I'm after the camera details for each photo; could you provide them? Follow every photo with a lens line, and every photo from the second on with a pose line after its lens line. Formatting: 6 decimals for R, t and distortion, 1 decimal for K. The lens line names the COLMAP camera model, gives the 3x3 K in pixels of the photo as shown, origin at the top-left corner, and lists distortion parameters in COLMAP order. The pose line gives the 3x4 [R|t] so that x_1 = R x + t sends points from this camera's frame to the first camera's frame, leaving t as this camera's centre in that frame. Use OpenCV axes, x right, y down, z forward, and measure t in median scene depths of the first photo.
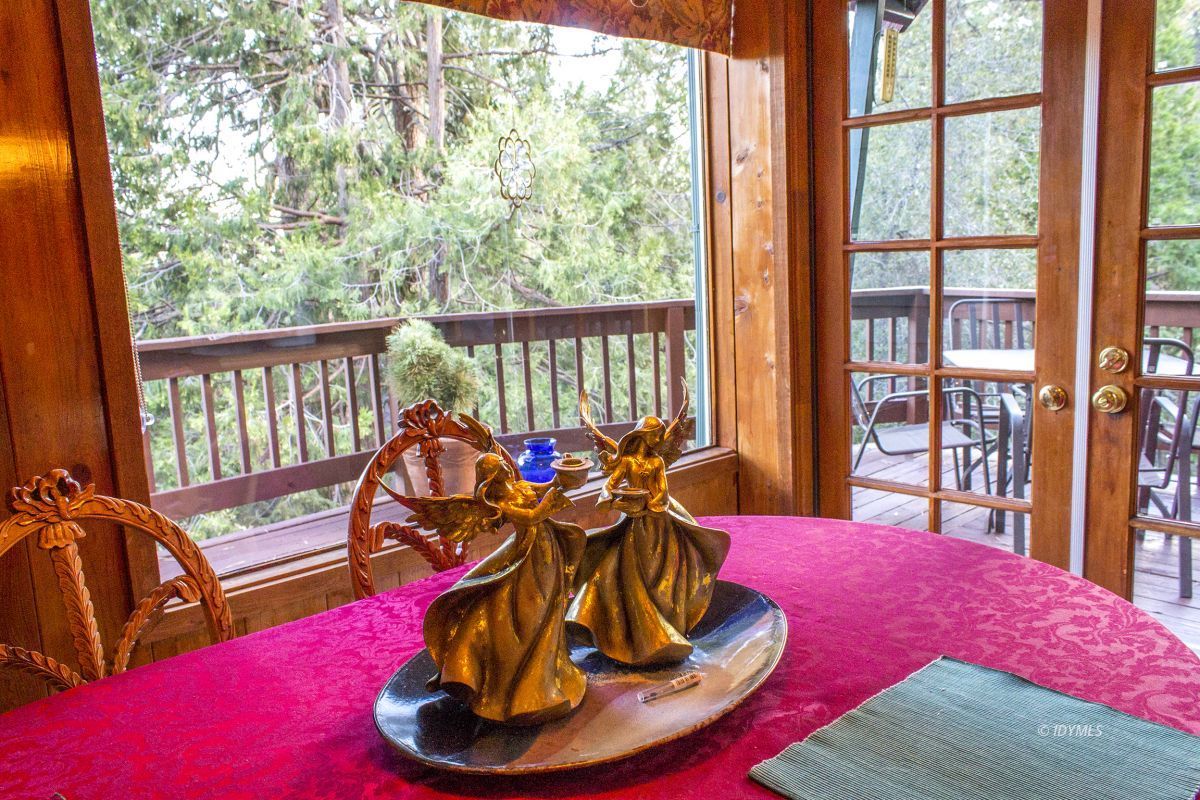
lens RADIAL K [[998.5, 0, 592.4], [0, 998.5, 392.8], [0, 0, 1]] dist [0.051100, -0.061777]
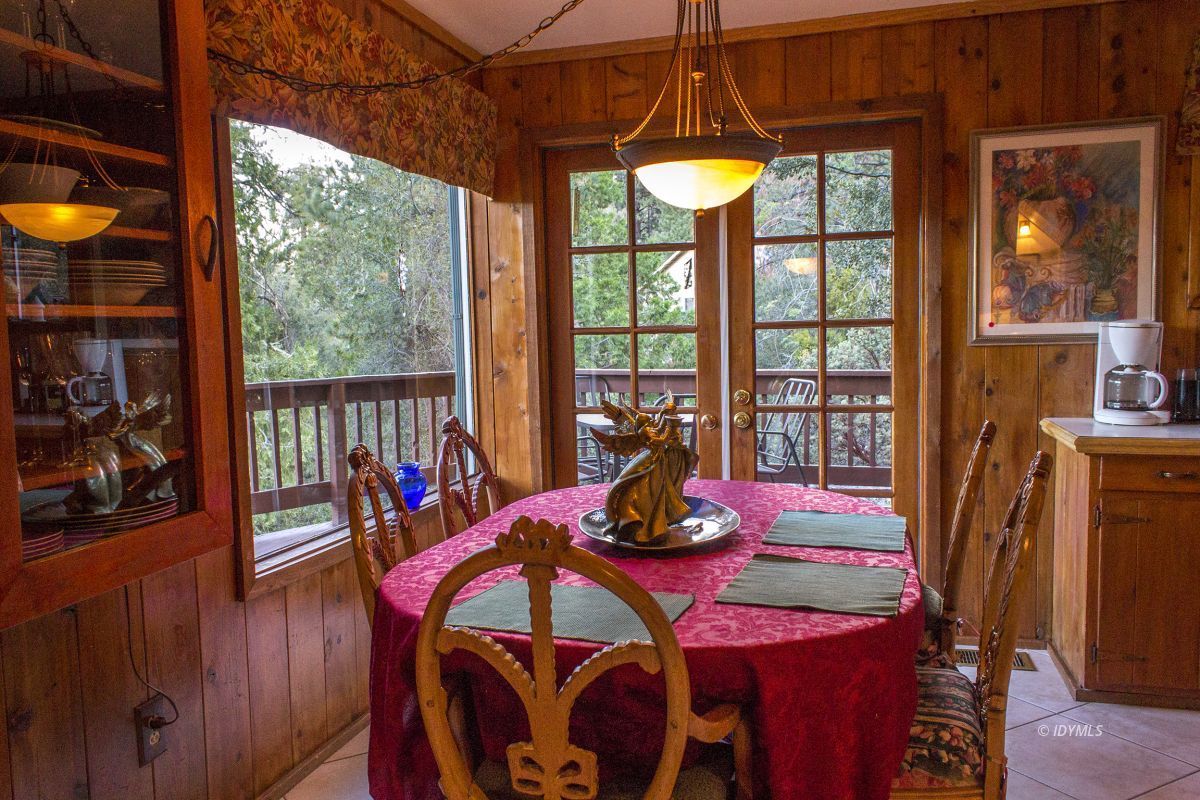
lens RADIAL K [[998.5, 0, 598.4], [0, 998.5, 404.1], [0, 0, 1]] dist [0.051100, -0.061777]
pose [[0.865026, -0.018395, 0.501390, -0.471256], [0.059541, 0.996030, -0.066181, 0.065913], [-0.498182, 0.087102, 0.862686, -0.306828]]
